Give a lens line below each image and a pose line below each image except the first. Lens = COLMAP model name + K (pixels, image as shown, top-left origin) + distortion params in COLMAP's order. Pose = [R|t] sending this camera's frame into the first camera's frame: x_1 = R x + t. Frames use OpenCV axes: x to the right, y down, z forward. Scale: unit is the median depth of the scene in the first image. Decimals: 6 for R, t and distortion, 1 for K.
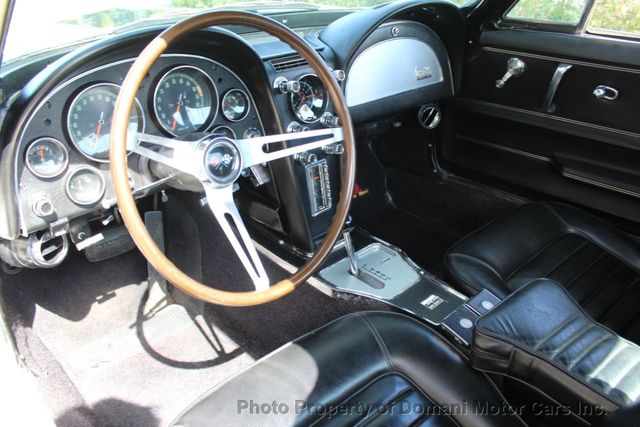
lens RADIAL K [[531.8, 0, 320.0], [0, 531.8, 213.5], [0, 0, 1]] dist [-0.178628, 0.179673]
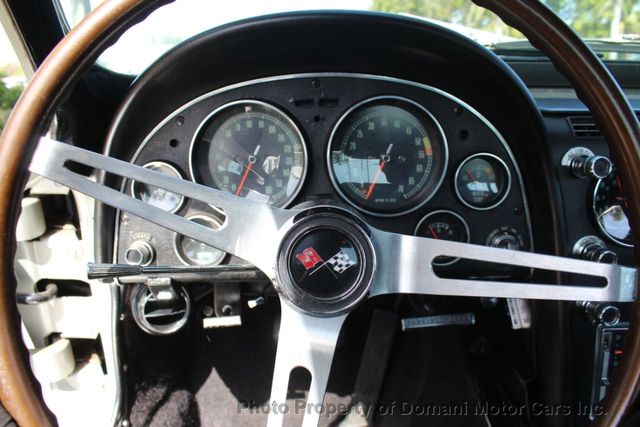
lens RADIAL K [[531.8, 0, 320.0], [0, 531.8, 213.5], [0, 0, 1]] dist [-0.178628, 0.179673]
pose [[0.716210, 0.207066, -0.666459, 0.076104], [-0.316327, 0.947557, -0.045539, -0.070708], [0.622078, 0.243434, 0.744150, 0.367582]]
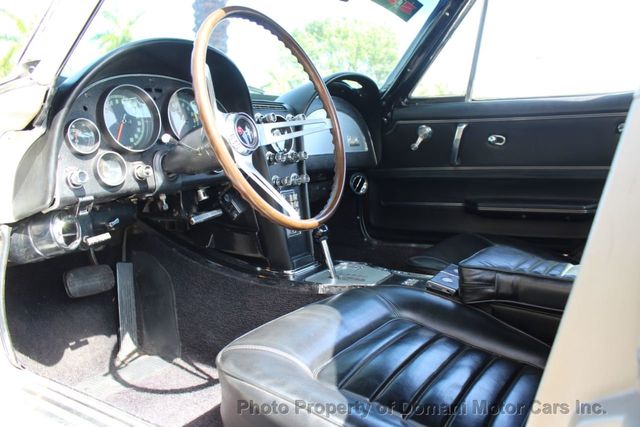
lens RADIAL K [[531.8, 0, 320.0], [0, 531.8, 213.5], [0, 0, 1]] dist [-0.178628, 0.179673]
pose [[0.969113, -0.049936, 0.241510, -0.190596], [0.130374, 0.934995, -0.329829, 0.296453], [-0.209340, 0.351128, 0.912626, -0.045003]]
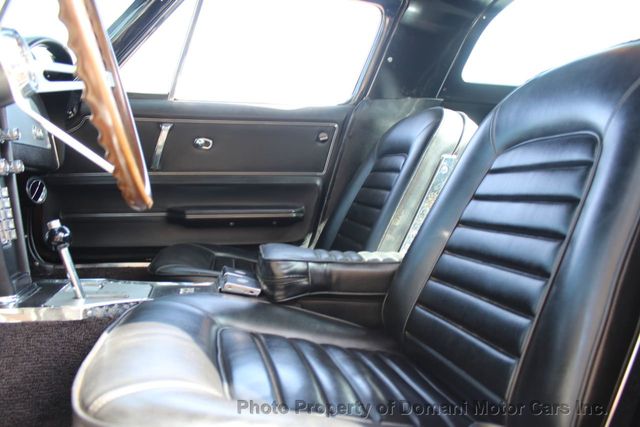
lens RADIAL K [[531.8, 0, 320.0], [0, 531.8, 213.5], [0, 0, 1]] dist [-0.178628, 0.179673]
pose [[0.504438, -0.036666, 0.862669, -0.364768], [0.381268, 0.905879, -0.184440, 0.238211], [-0.774711, 0.421947, 0.470940, 0.245520]]
